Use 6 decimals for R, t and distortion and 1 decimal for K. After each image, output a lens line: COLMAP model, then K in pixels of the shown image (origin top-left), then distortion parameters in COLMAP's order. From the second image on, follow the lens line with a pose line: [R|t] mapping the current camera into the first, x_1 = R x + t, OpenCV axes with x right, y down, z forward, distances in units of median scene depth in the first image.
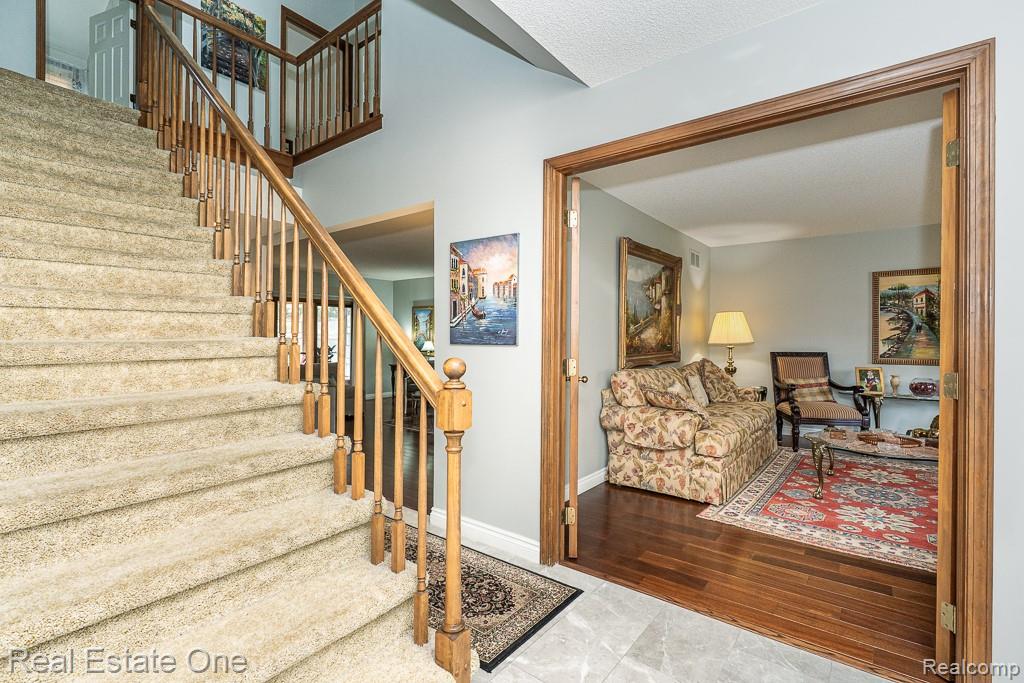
lens RADIAL K [[473.0, 0, 515.8], [0, 473.0, 344.6], [0, 0, 1]] dist [-0.005029, 0.000887]
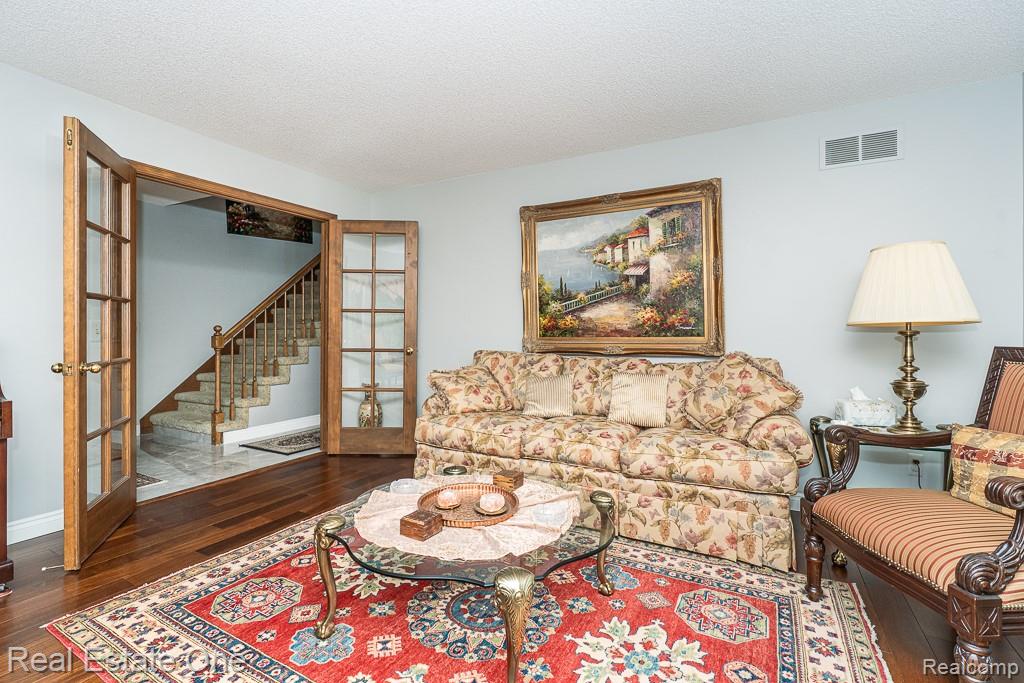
lens RADIAL K [[473.0, 0, 515.8], [0, 473.0, 344.6], [0, 0, 1]] dist [-0.005029, 0.000887]
pose [[0.164296, 0.025147, -0.986091, 1.381992], [-0.014874, 0.999624, 0.023013, 0.020325], [0.986299, 0.010886, 0.164608, 1.026122]]
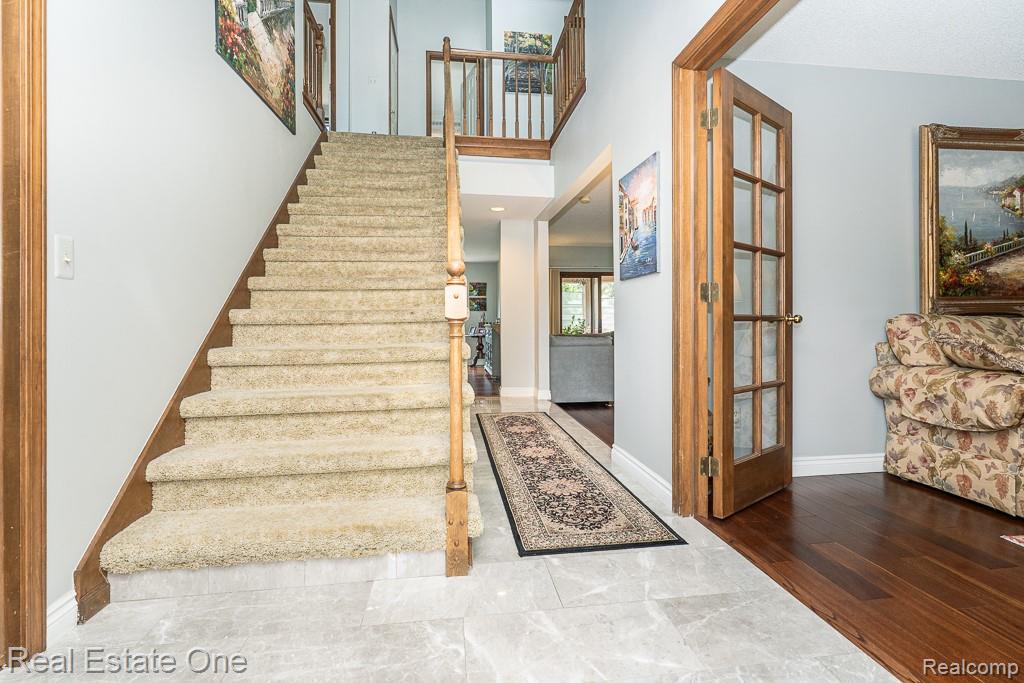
lens RADIAL K [[475.1, 0, 509.9], [0, 475.1, 324.6], [0, 0, 1]] dist [-0.003912, 0.000175]
pose [[0.712562, -0.006652, -0.701578, 0.340469], [0.000646, 0.999961, -0.008825, 0.085531], [0.701609, 0.005836, 0.712538, 0.101201]]
